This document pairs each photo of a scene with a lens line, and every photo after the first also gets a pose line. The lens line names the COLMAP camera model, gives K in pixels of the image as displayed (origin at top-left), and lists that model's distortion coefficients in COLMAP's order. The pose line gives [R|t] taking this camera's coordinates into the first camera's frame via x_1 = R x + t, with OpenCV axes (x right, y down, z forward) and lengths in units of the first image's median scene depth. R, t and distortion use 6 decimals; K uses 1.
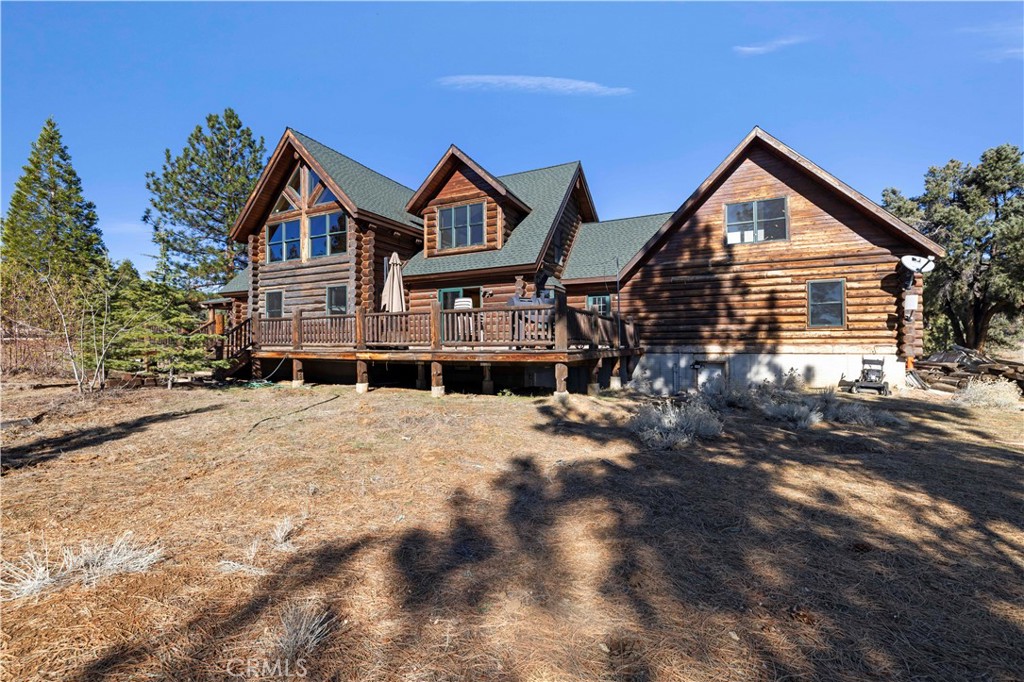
lens RADIAL K [[437.3, 0, 510.9], [0, 437.3, 345.1], [0, 0, 1]] dist [0.011992, 0.000127]
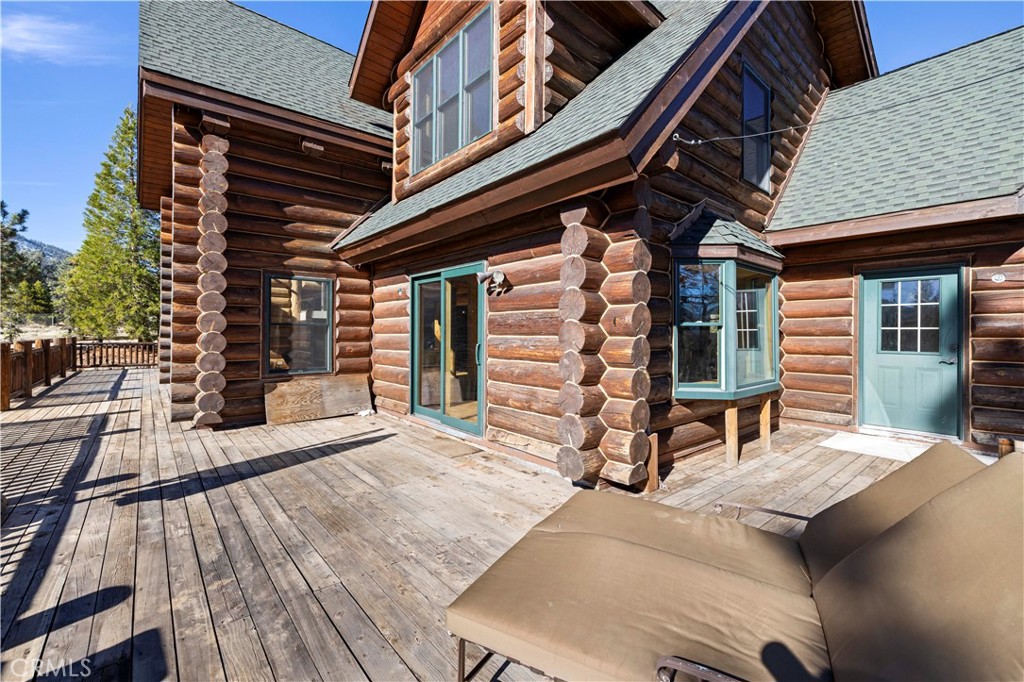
lens RADIAL K [[437.3, 0, 506.8], [0, 437.3, 331.4], [0, 0, 1]] dist [0.011992, 0.000127]
pose [[0.913747, 0.010883, -0.406138, 0.077006], [-0.012019, 0.999928, -0.000246, -0.077094], [0.406106, 0.005106, 0.913812, 0.664466]]
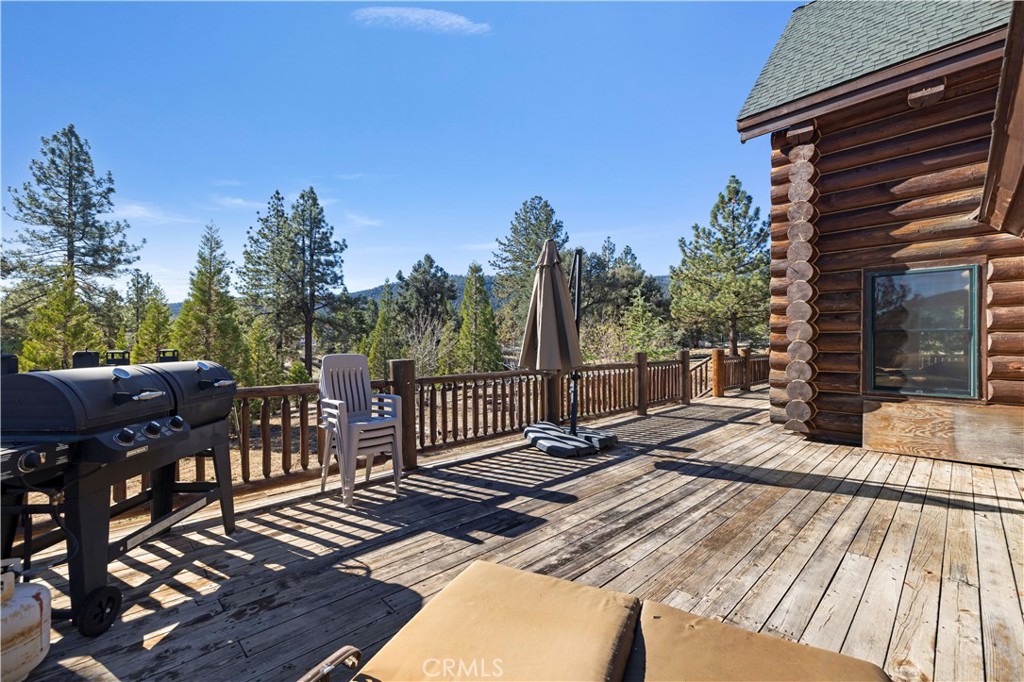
lens RADIAL K [[437.3, 0, 509.7], [0, 437.3, 342.9], [0, 0, 1]] dist [0.011992, 0.000127]
pose [[-0.328142, 0.011311, -0.944561, 0.129915], [-0.000851, 0.999924, 0.012269, -0.076463], [0.944628, 0.004830, -0.328107, 0.783400]]
